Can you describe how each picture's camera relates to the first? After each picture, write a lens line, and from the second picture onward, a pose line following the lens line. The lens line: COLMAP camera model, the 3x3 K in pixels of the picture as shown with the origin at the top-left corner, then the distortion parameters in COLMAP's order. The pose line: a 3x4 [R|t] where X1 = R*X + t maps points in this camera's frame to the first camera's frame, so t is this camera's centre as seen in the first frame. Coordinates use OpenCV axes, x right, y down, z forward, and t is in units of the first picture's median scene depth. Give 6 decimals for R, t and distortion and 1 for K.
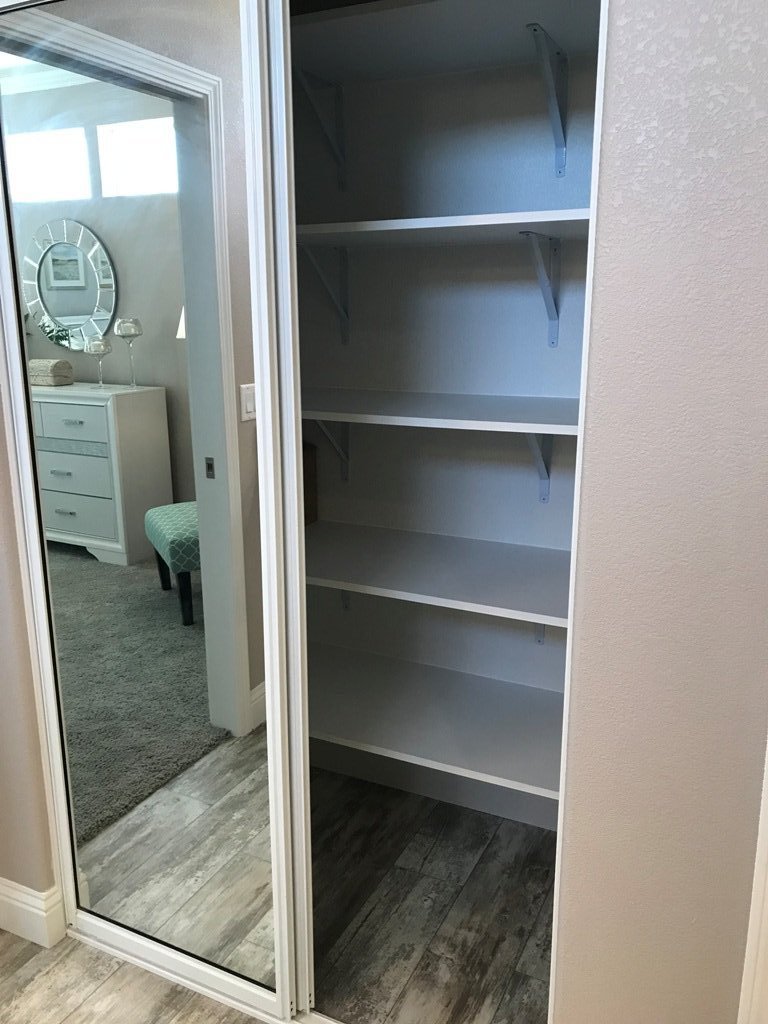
lens RADIAL K [[837.9, 0, 384.0], [0, 837.9, 512.0], [0, 0, 1]] dist [-0.011104, 0.063964]
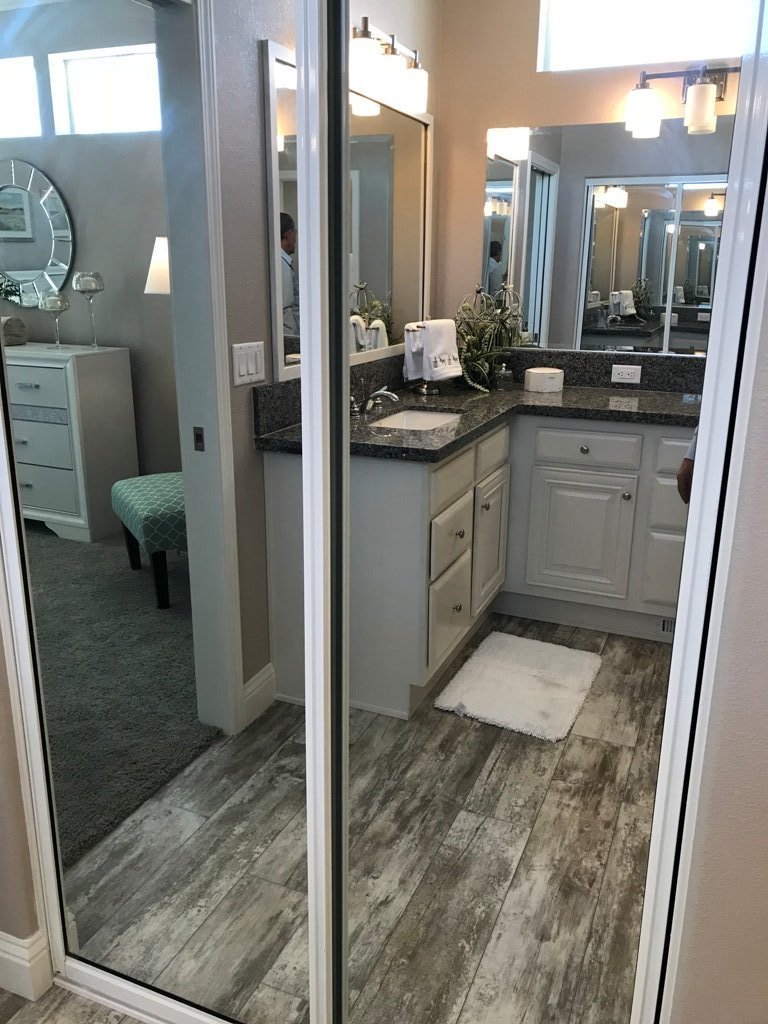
lens RADIAL K [[836.4, 0, 384.0], [0, 836.4, 512.0], [0, 0, 1]] dist [0.024730, -0.009877]
pose [[0.998334, -0.004821, 0.057497, -0.062723], [0.002486, 0.999172, 0.040610, -0.010626], [-0.057645, -0.040400, 0.997519, 0.100220]]
